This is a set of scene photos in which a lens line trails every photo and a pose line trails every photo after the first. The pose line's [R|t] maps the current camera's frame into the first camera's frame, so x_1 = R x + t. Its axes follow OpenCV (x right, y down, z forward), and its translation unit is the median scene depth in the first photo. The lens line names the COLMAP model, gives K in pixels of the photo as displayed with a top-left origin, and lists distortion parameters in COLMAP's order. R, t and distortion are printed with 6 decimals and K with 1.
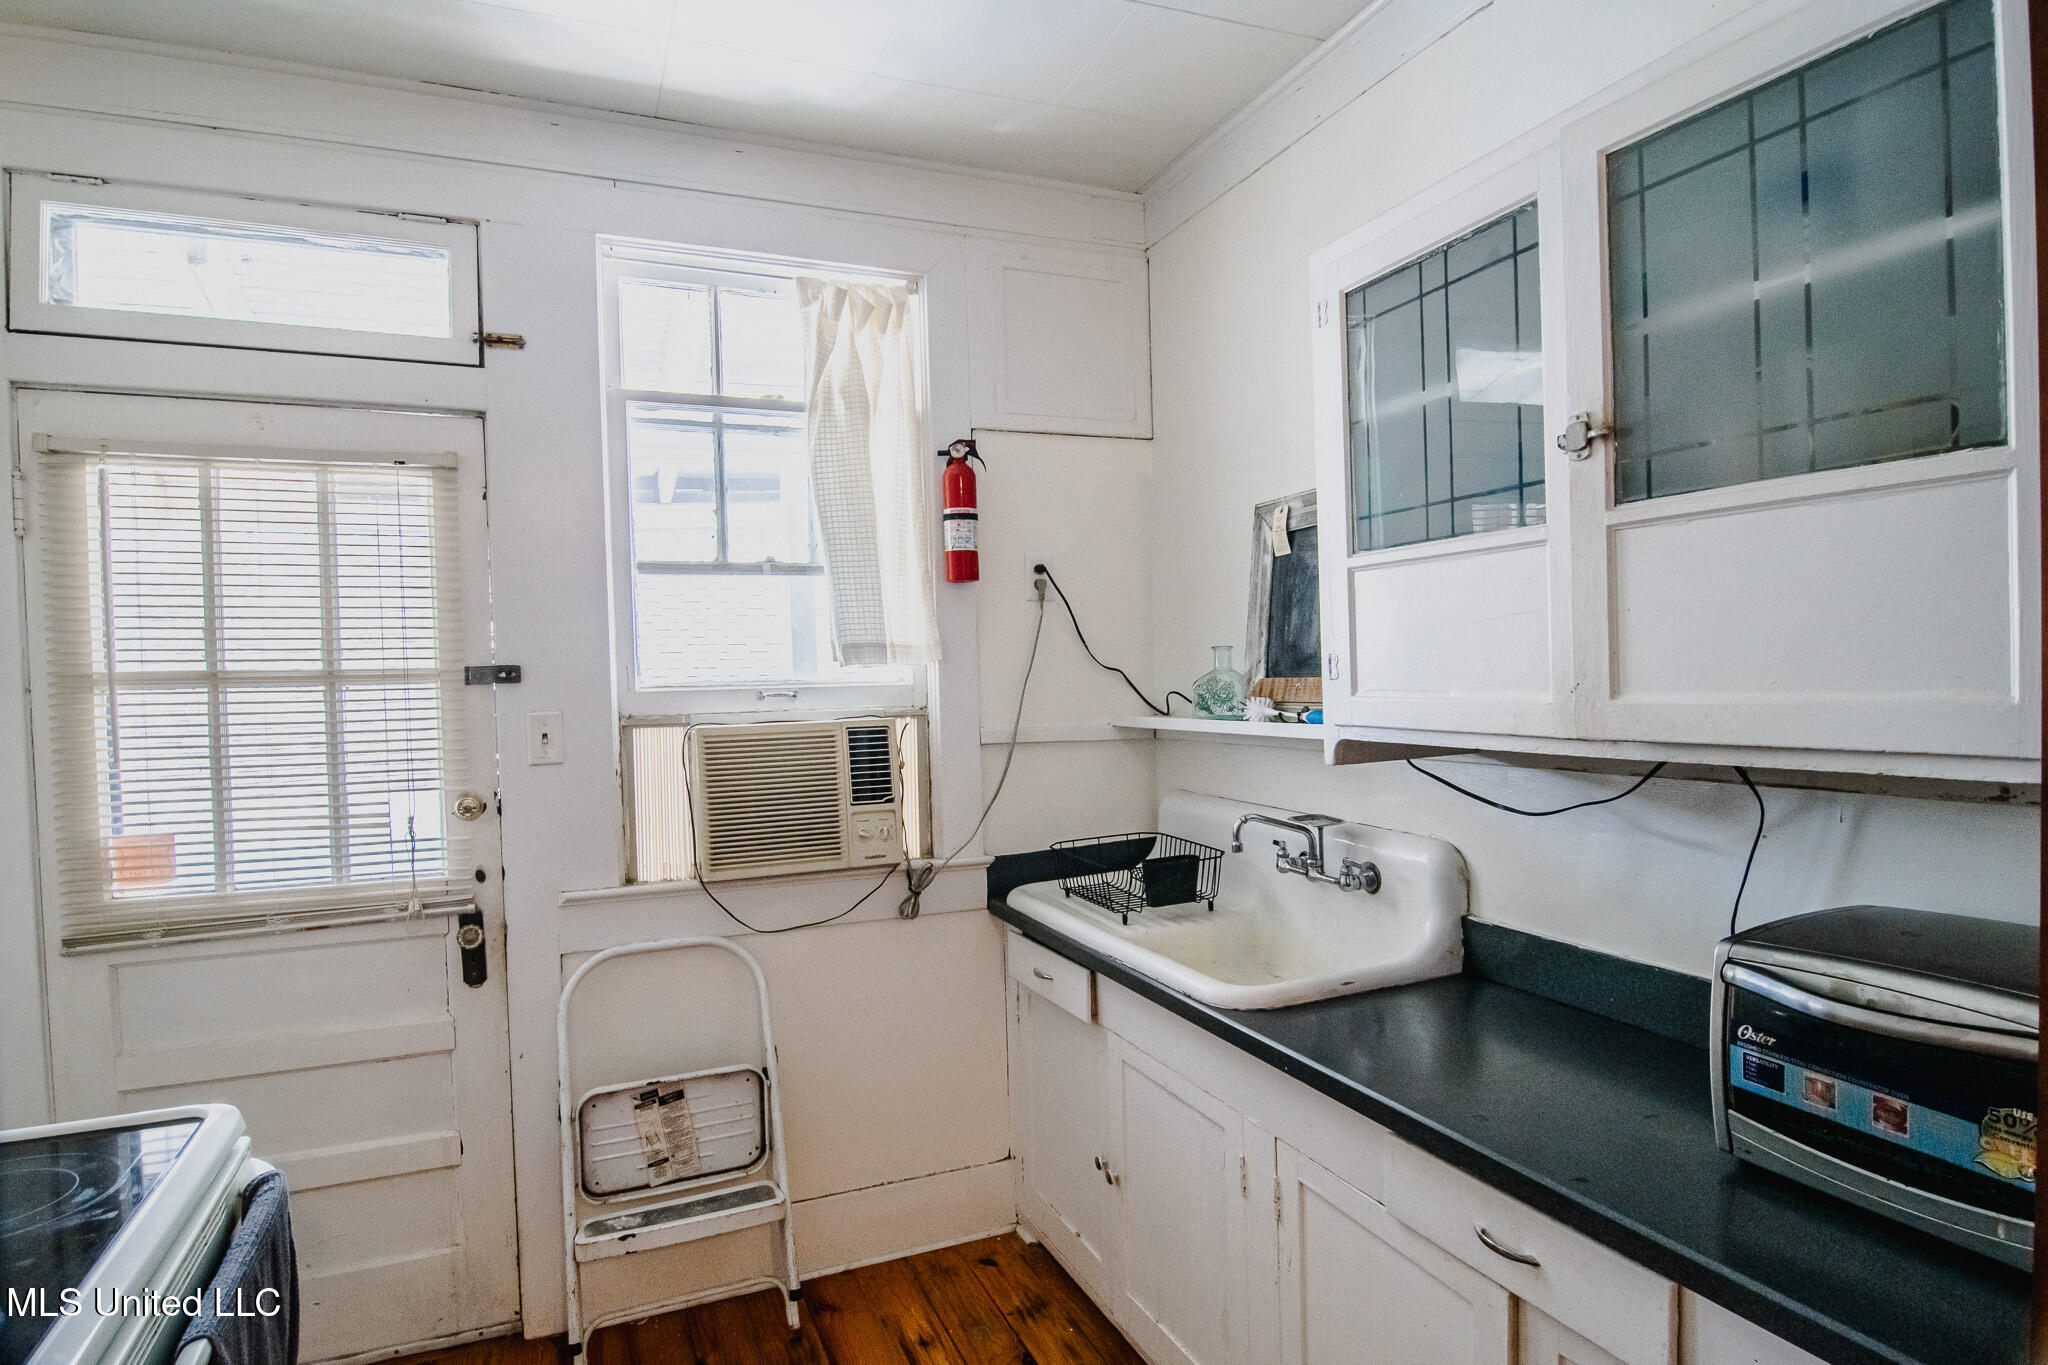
lens RADIAL K [[1116.7, 0, 1018.4], [0, 1116.7, 700.5], [0, 0, 1]] dist [-0.011708, -0.010372]
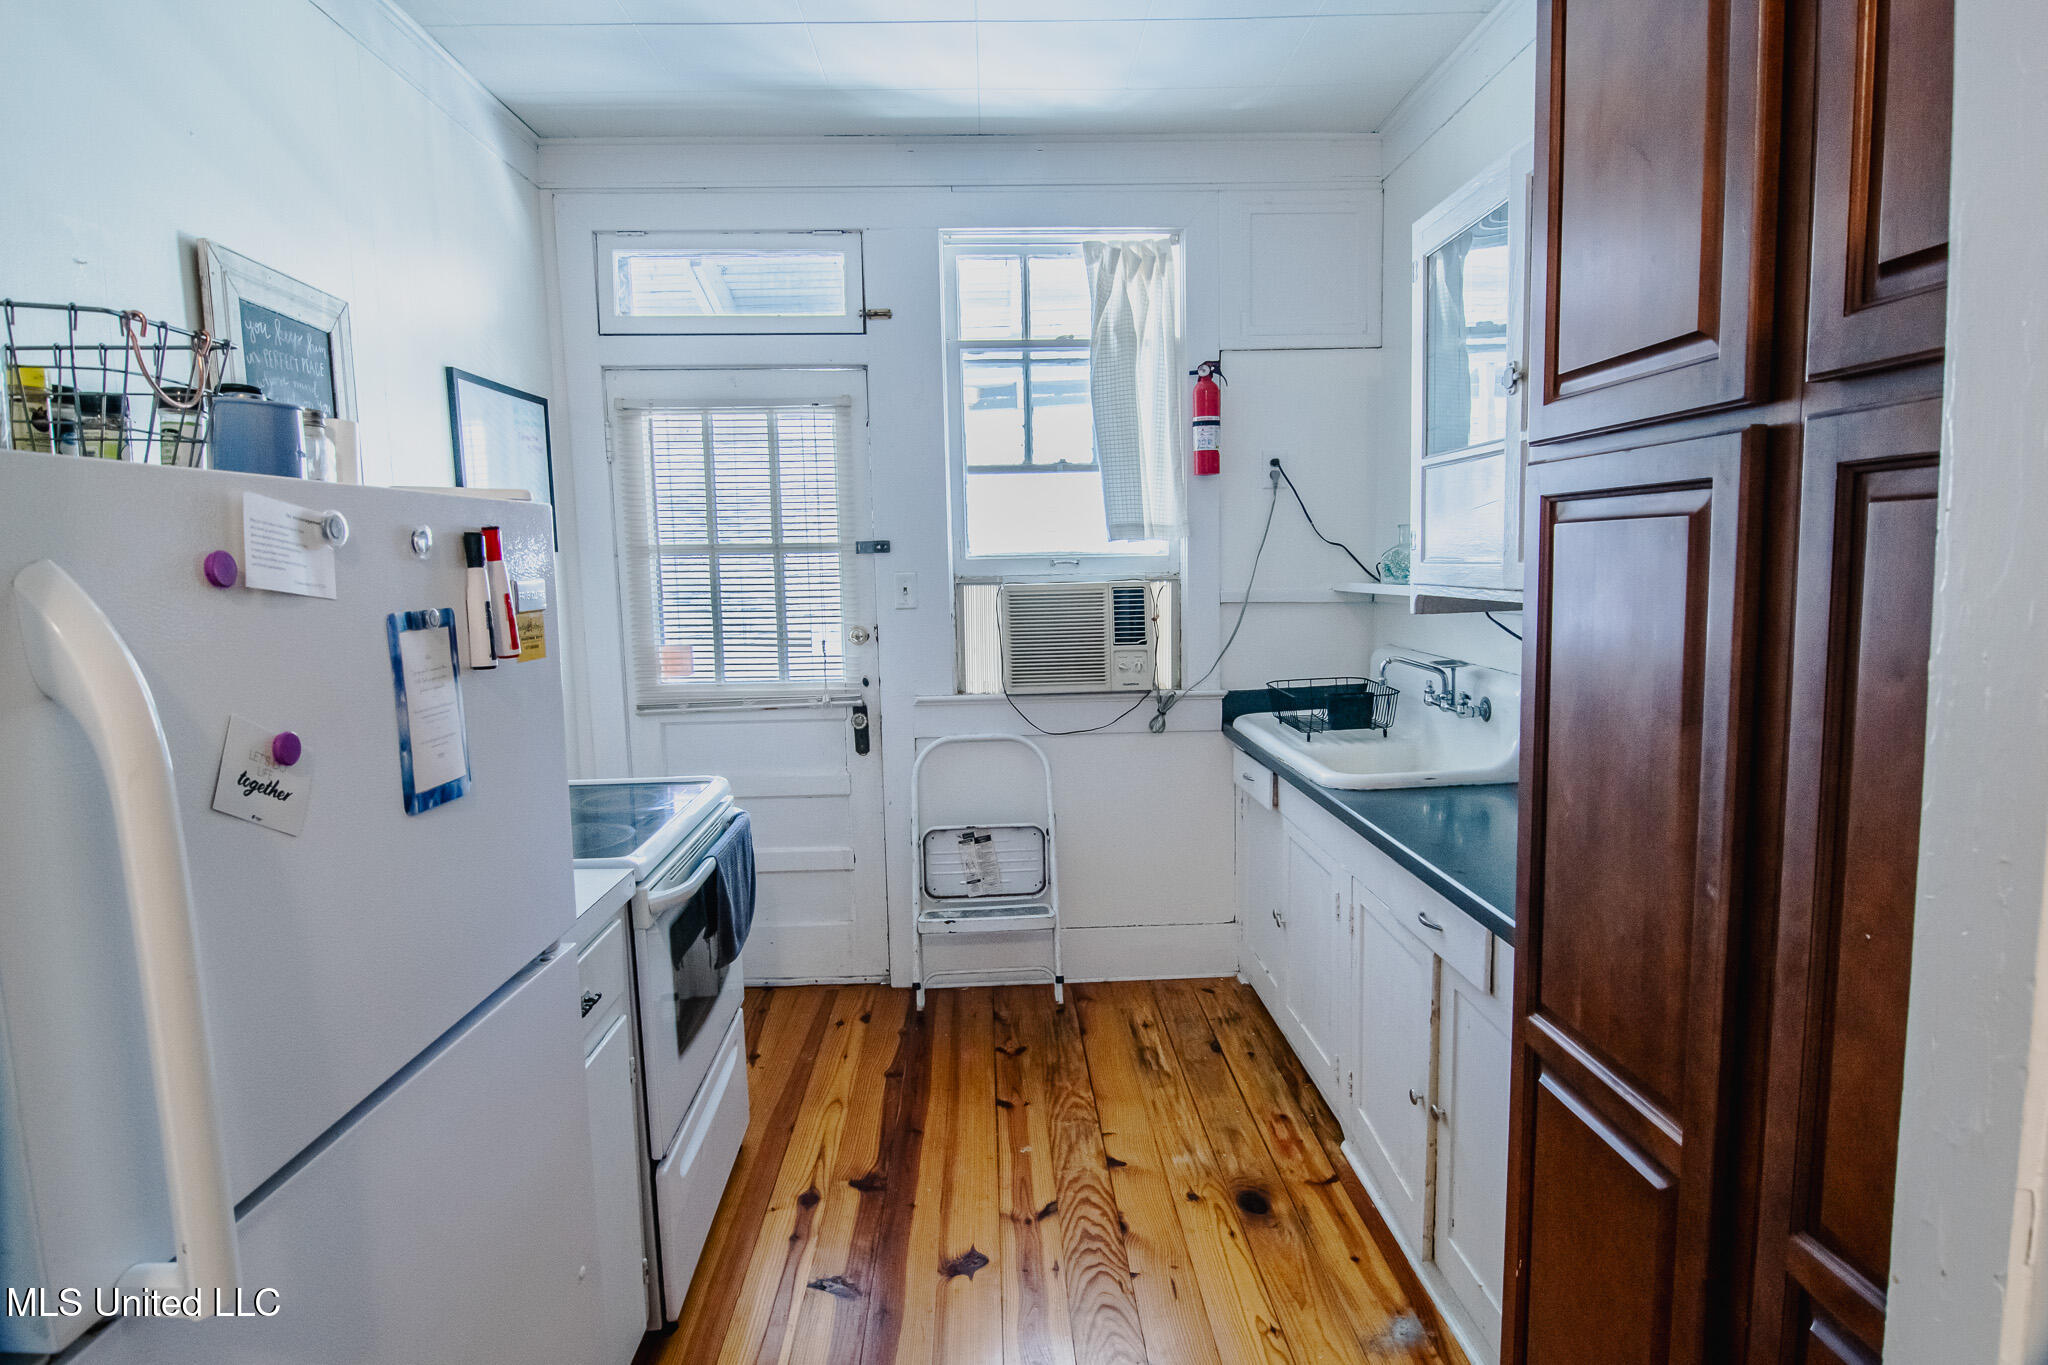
lens RADIAL K [[1116.7, 0, 1018.4], [0, 1116.7, 700.5], [0, 0, 1]] dist [-0.011708, -0.010372]
pose [[0.935633, 0.049300, -0.349514, 0.226796], [-0.011369, 0.993893, 0.109757, 0.013895], [0.352791, -0.098719, 0.930480, -0.317762]]
